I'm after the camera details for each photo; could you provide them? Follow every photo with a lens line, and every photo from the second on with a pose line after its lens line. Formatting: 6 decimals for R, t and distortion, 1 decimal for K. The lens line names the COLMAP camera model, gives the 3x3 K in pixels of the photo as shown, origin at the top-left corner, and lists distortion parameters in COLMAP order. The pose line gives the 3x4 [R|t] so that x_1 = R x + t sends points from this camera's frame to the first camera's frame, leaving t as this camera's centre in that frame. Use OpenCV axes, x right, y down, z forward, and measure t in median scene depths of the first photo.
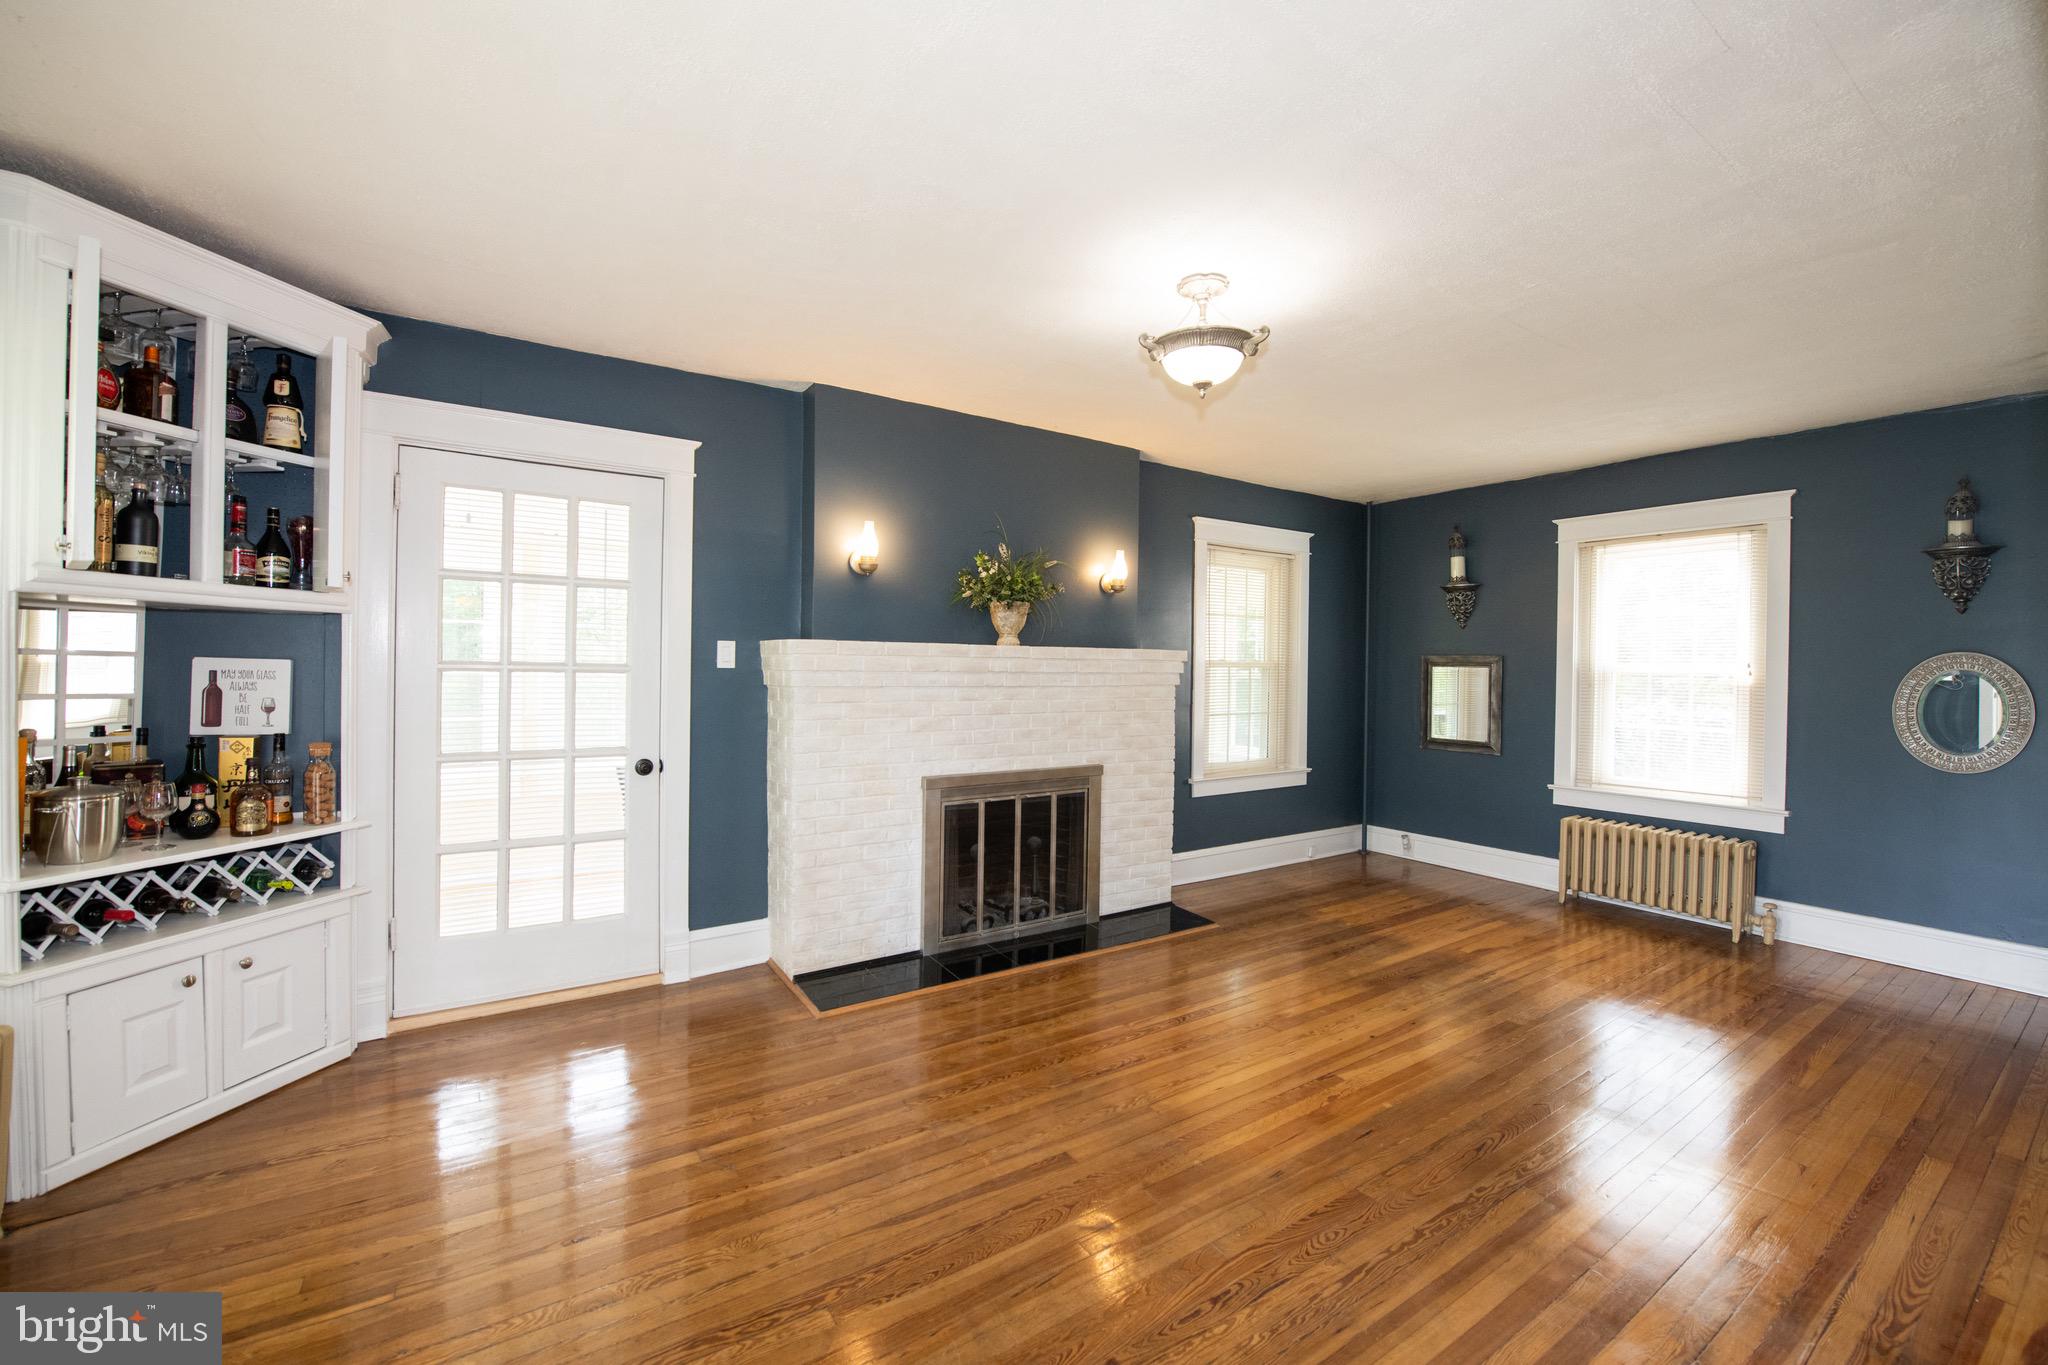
lens RADIAL K [[819.5, 0, 1032.4], [0, 819.5, 667.0], [0, 0, 1]] dist [-0.013809, -0.000362]
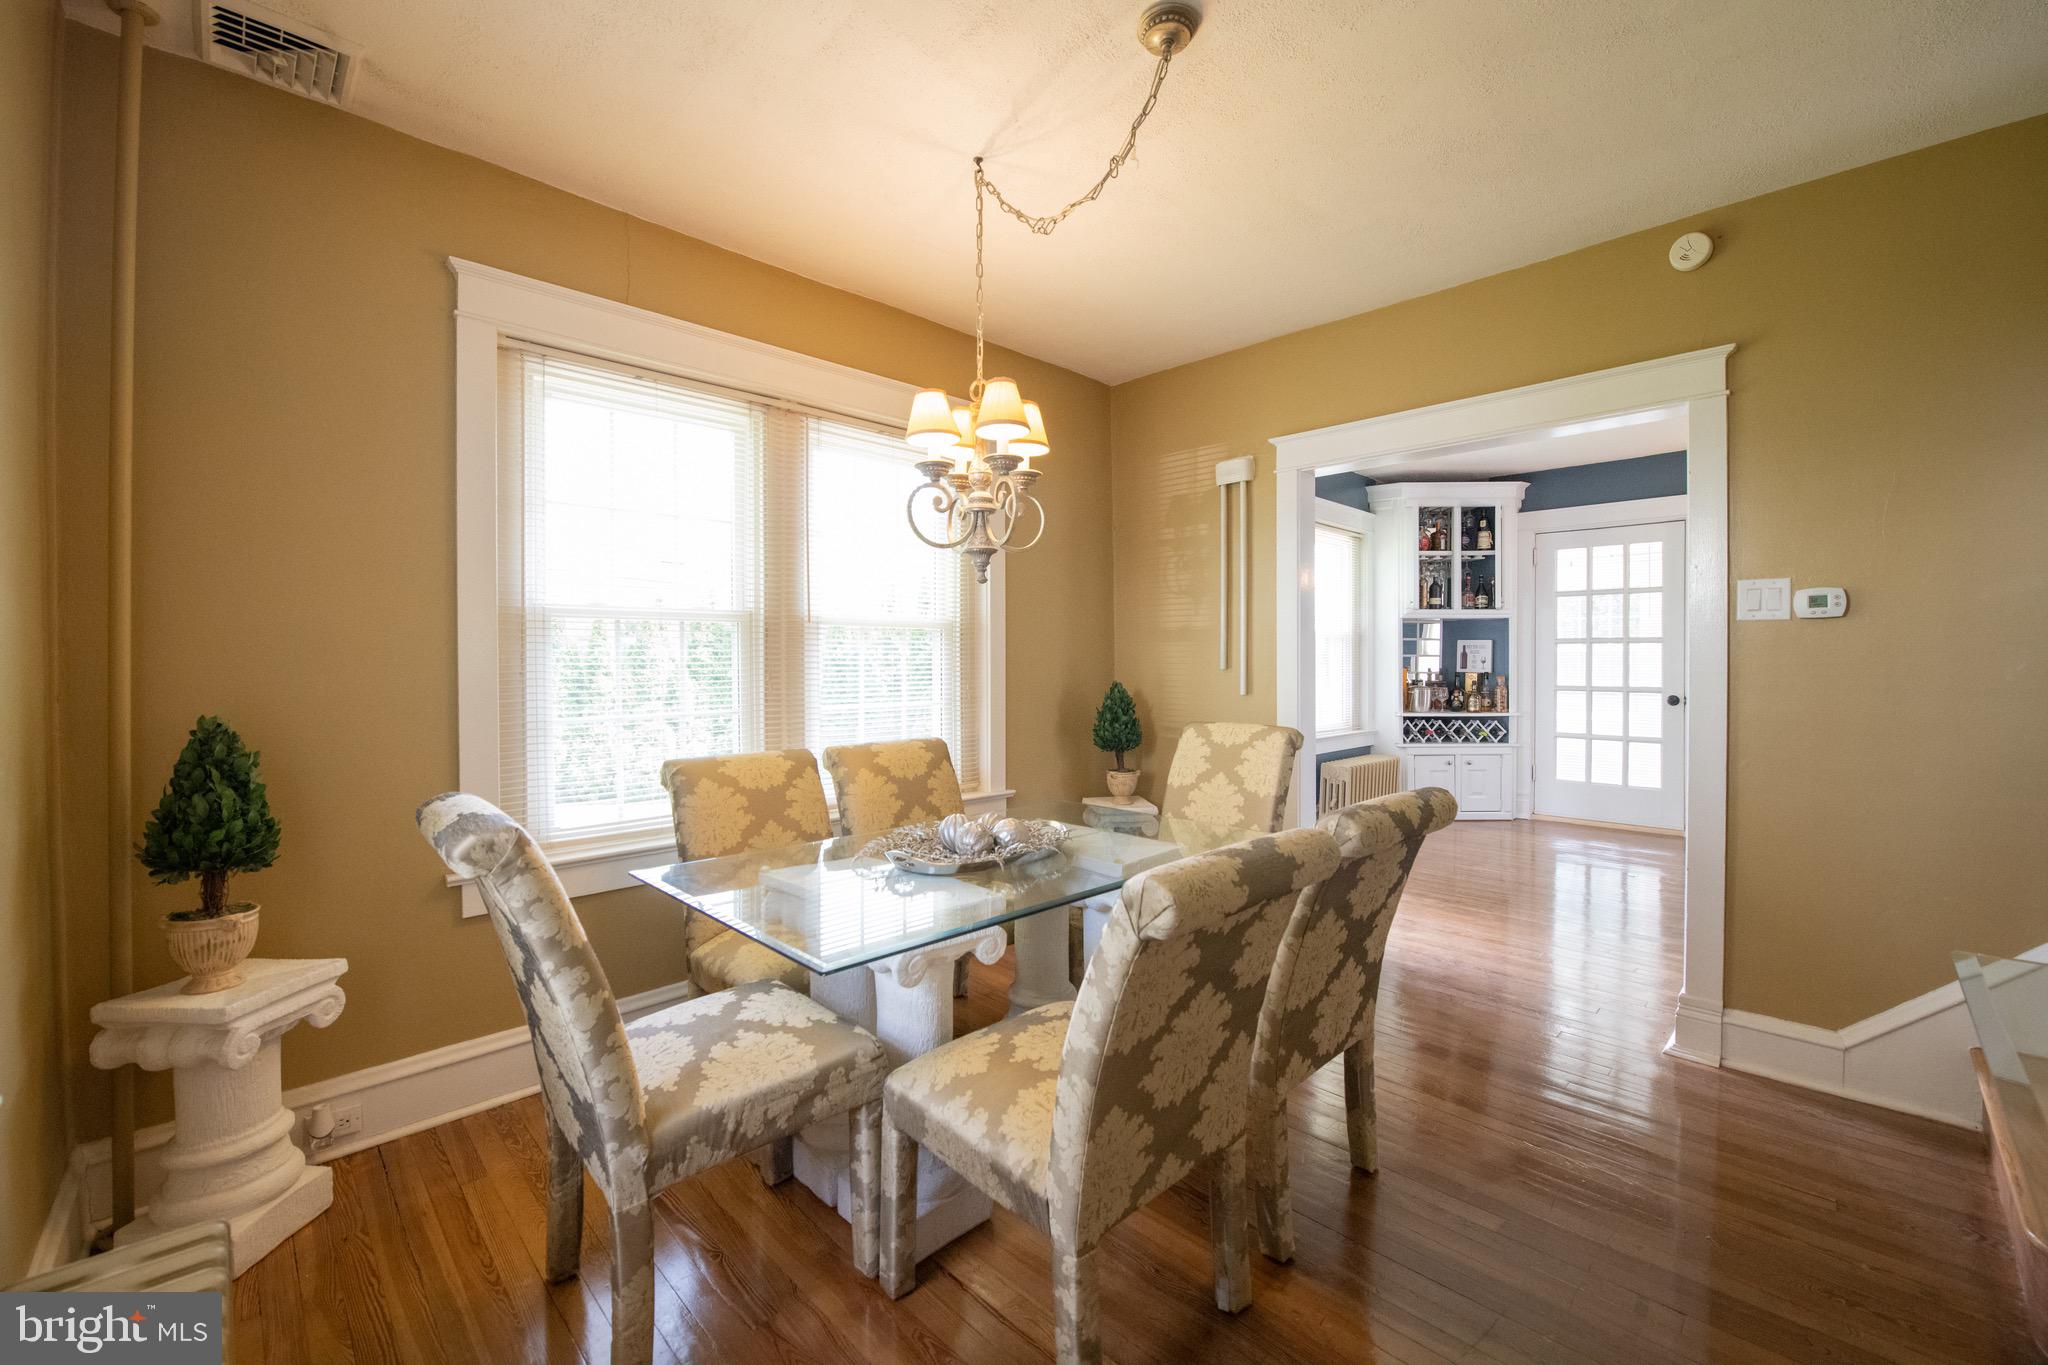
lens RADIAL K [[819.5, 0, 1021.4], [0, 819.5, 671.5], [0, 0, 1]] dist [-0.013809, -0.000362]
pose [[0.170371, 0.002233, -0.985377, 0.875858], [0.008348, 0.999958, 0.003710, 0.047074], [0.985345, -0.008858, 0.170345, -0.541045]]
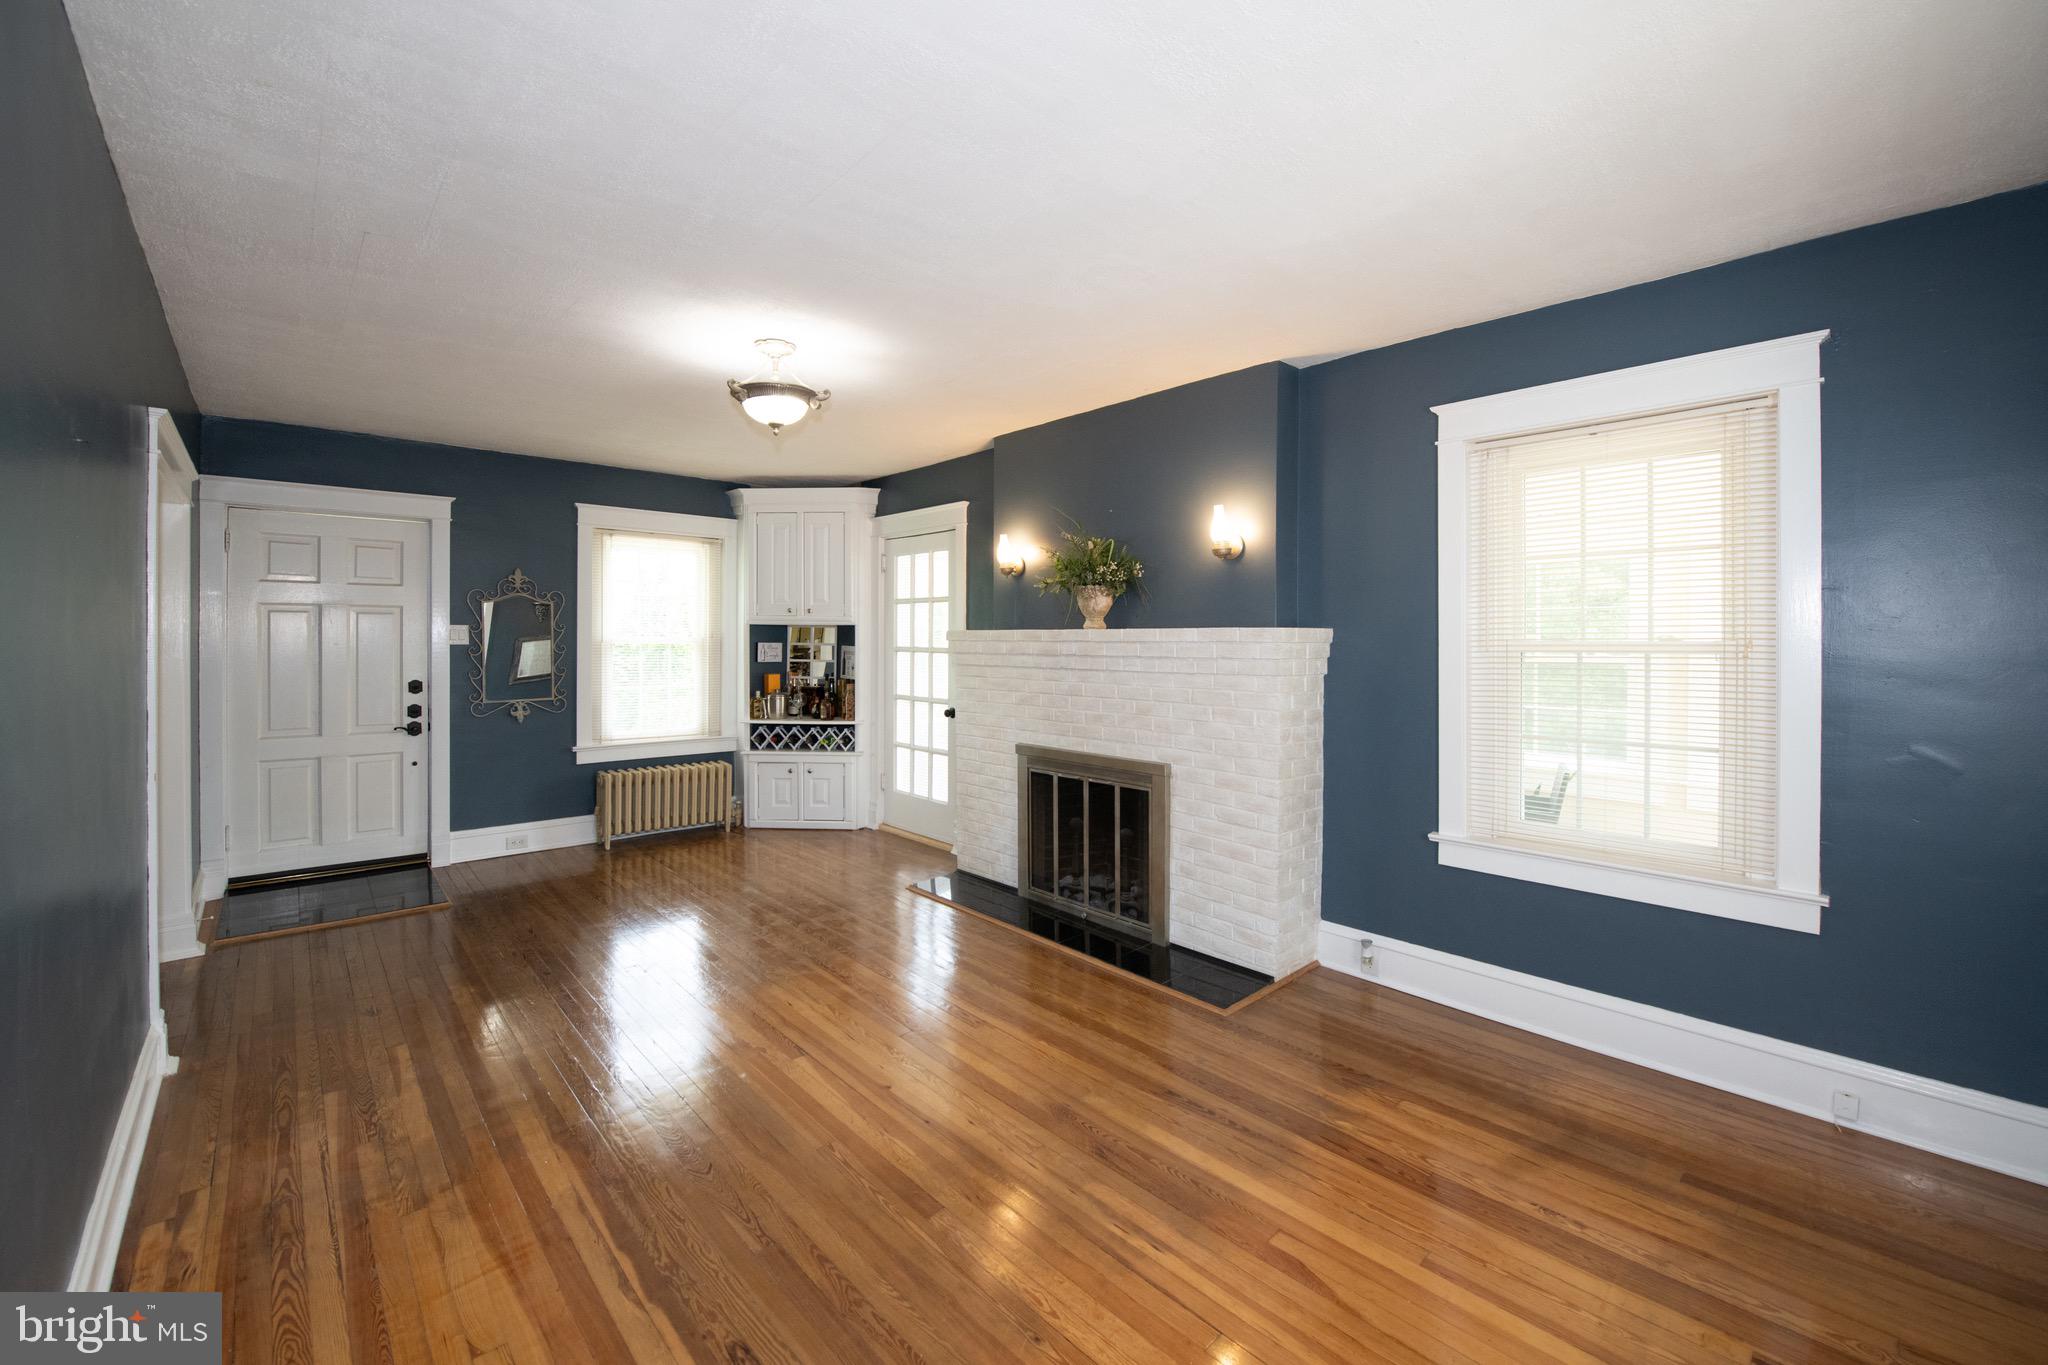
lens RADIAL K [[819.5, 0, 1007.6], [0, 819.5, 640.9], [0, 0, 1]] dist [-0.013809, -0.000362]
pose [[0.145921, -0.011728, -0.989227, 1.092719], [-0.003418, 0.999918, -0.012359, 0.001425], [0.989290, 0.005185, 0.145869, 0.853806]]
